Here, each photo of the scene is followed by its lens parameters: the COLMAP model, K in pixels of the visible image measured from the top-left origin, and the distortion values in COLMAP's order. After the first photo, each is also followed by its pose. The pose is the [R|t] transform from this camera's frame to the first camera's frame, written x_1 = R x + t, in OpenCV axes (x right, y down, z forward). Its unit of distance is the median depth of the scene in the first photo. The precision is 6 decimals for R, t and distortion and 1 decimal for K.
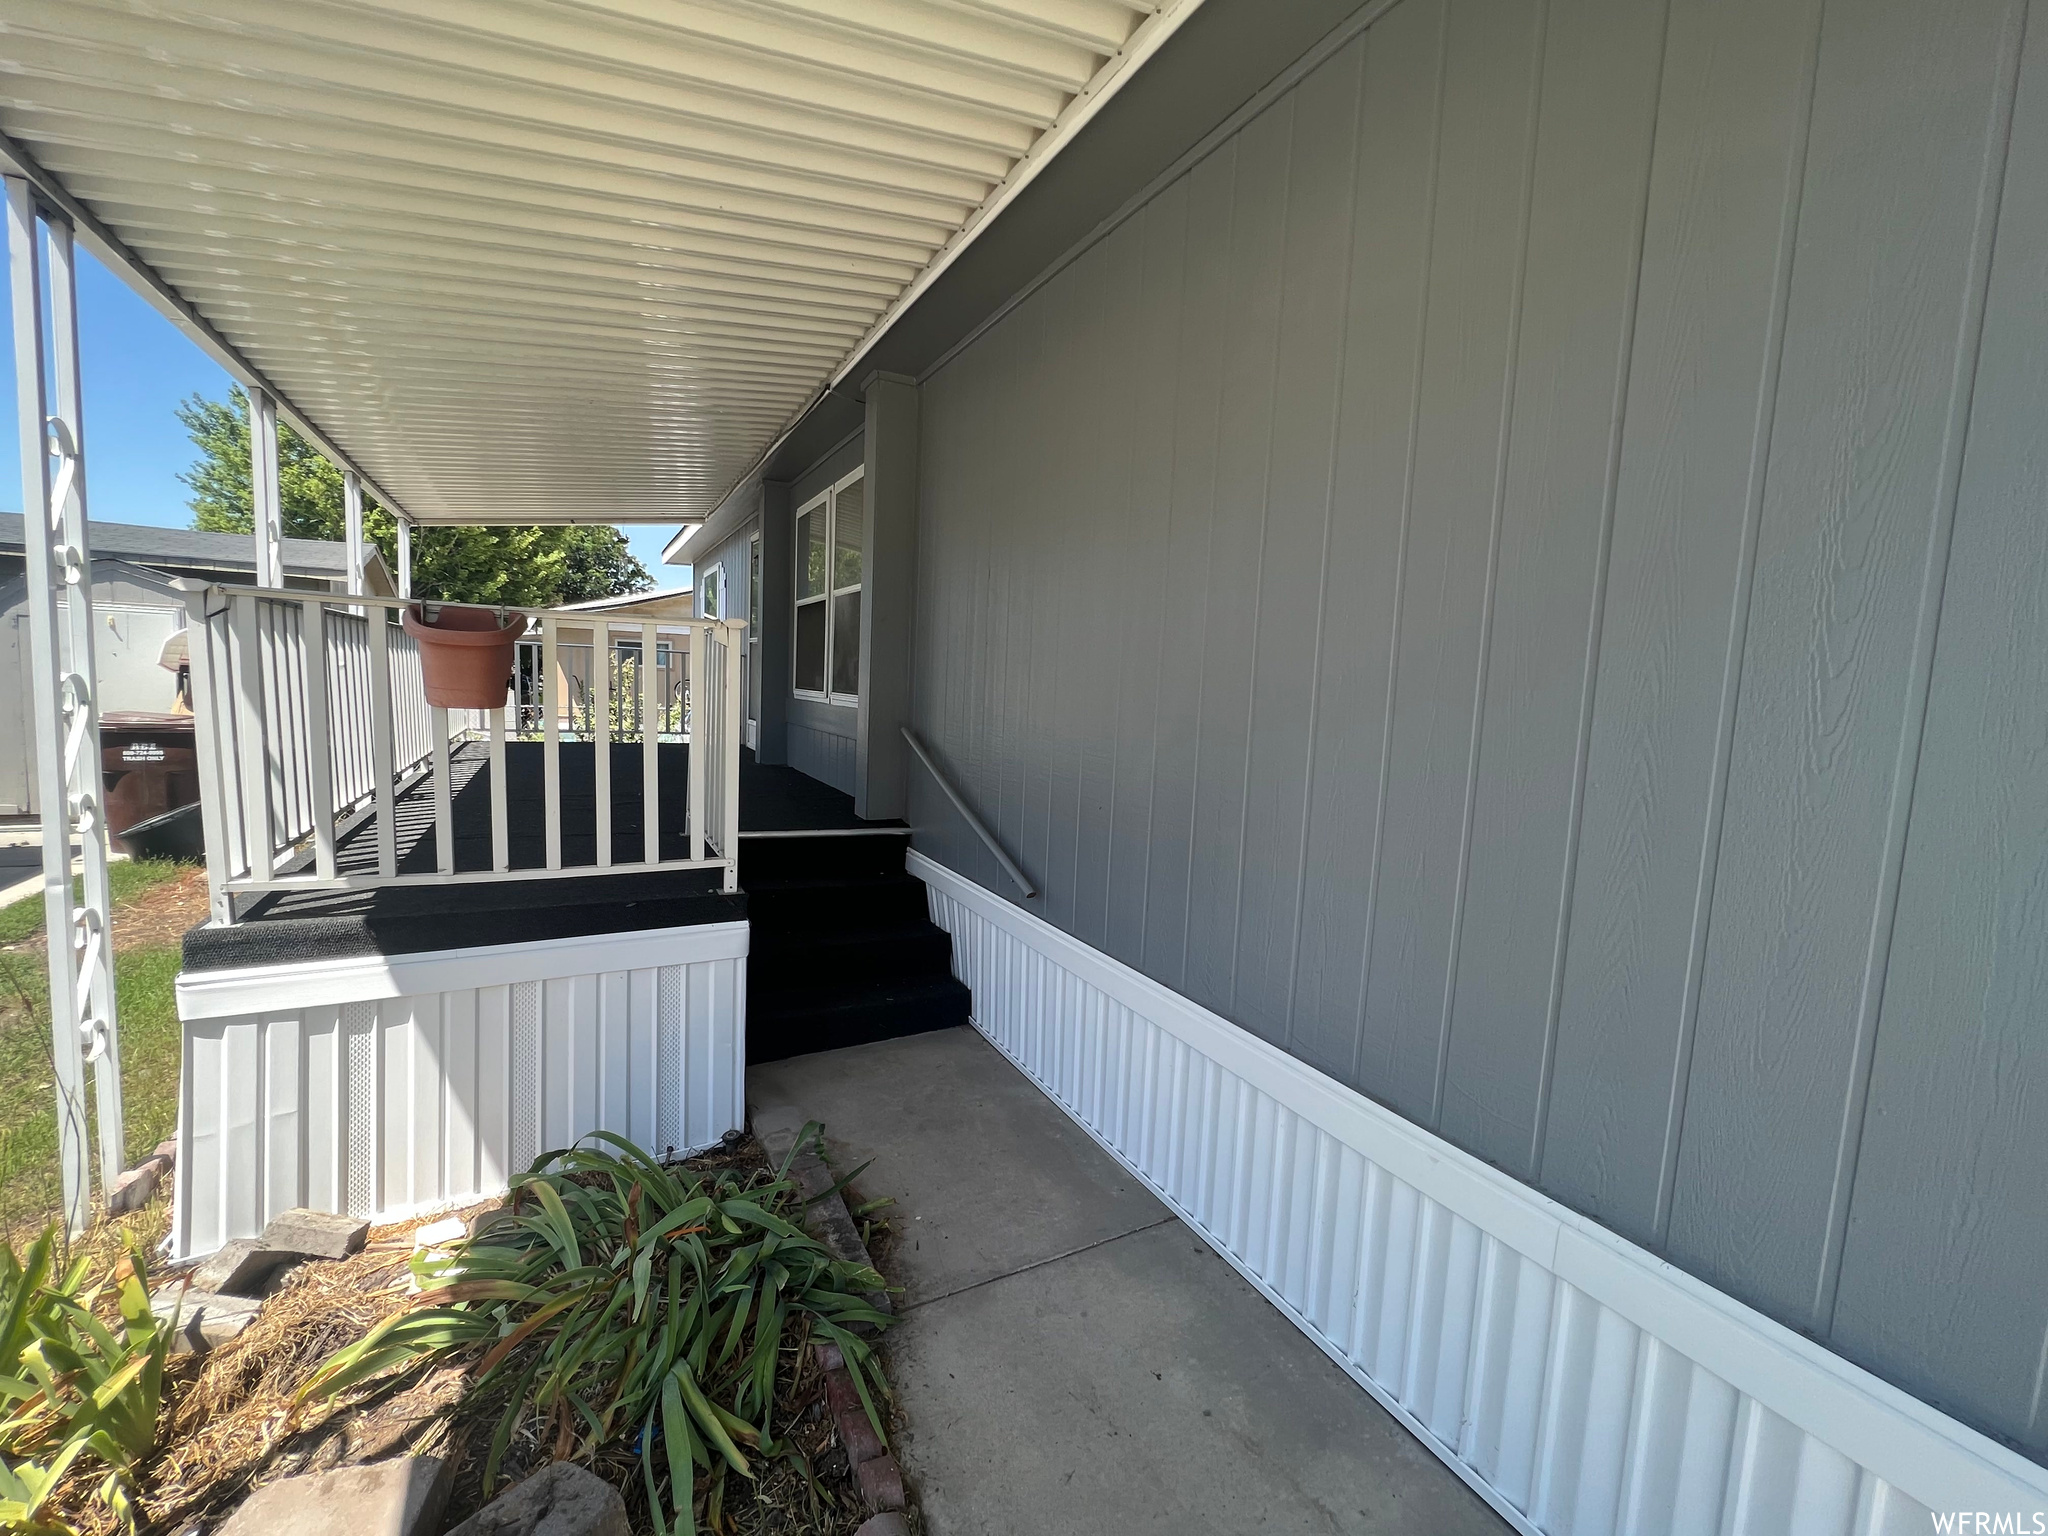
lens RADIAL K [[846.1, 0, 1014.2], [0, 846.1, 759.4], [0, 0, 1]] dist [-0.006995, 0.000508]
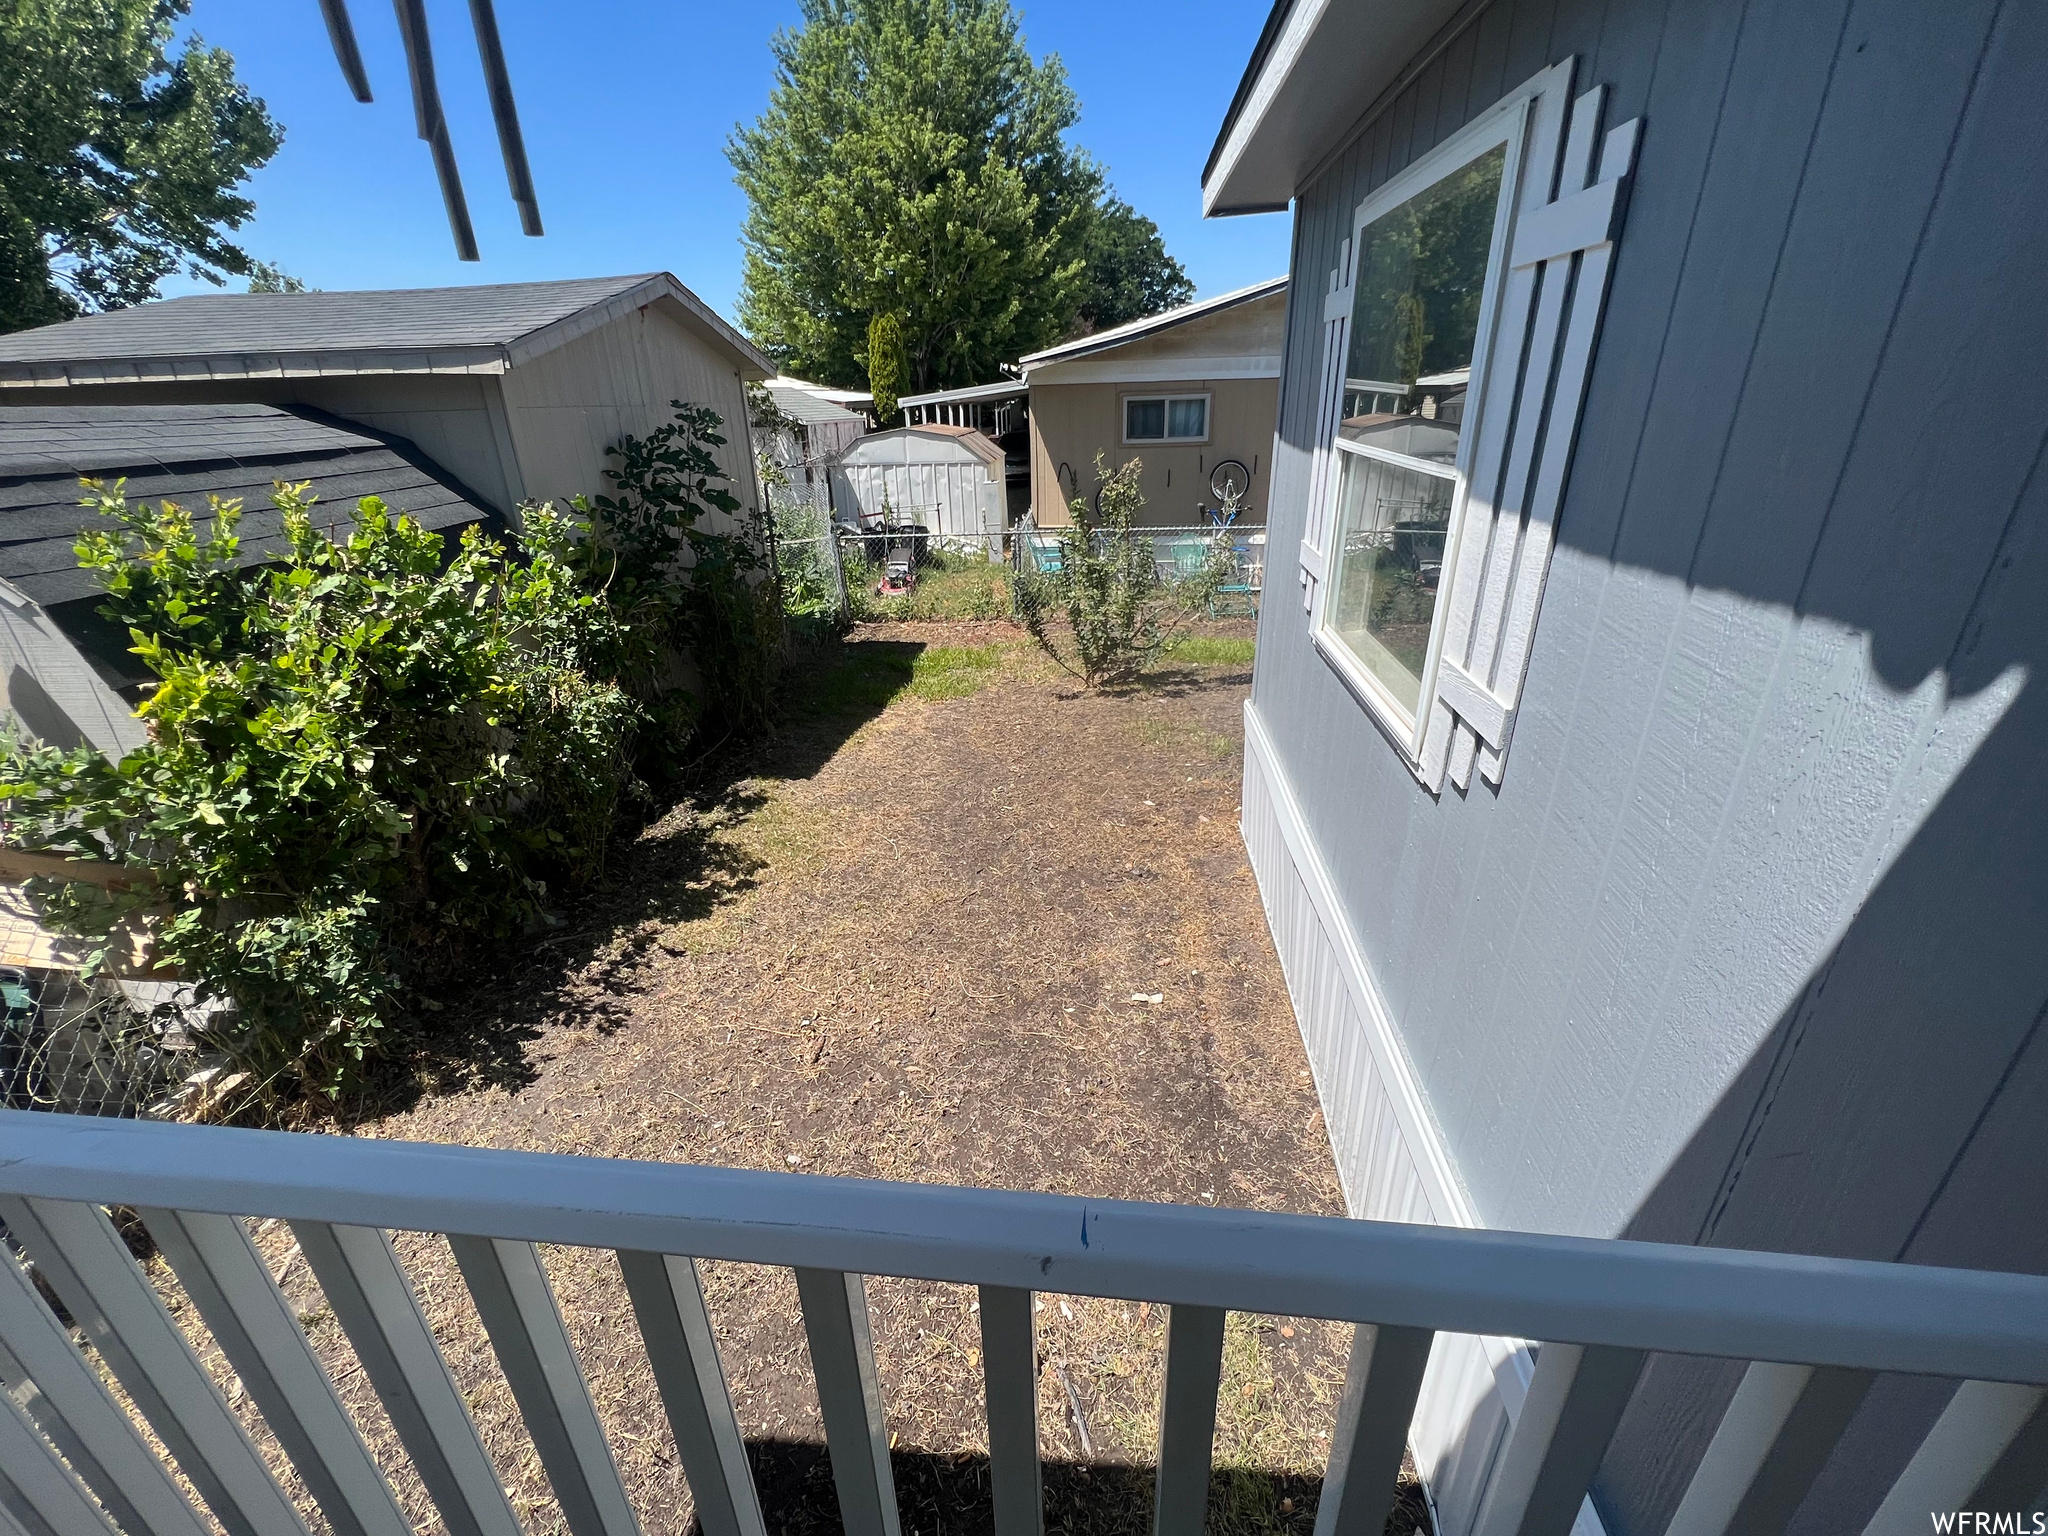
lens RADIAL K [[846.1, 0, 1014.2], [0, 846.1, 759.4], [0, 0, 1]] dist [-0.006995, 0.000508]
pose [[0.830083, 0.168625, -0.531533, -0.100424], [0.004105, 0.951311, 0.308206, -0.049514], [0.557624, -0.258019, 0.788975, 0.239695]]
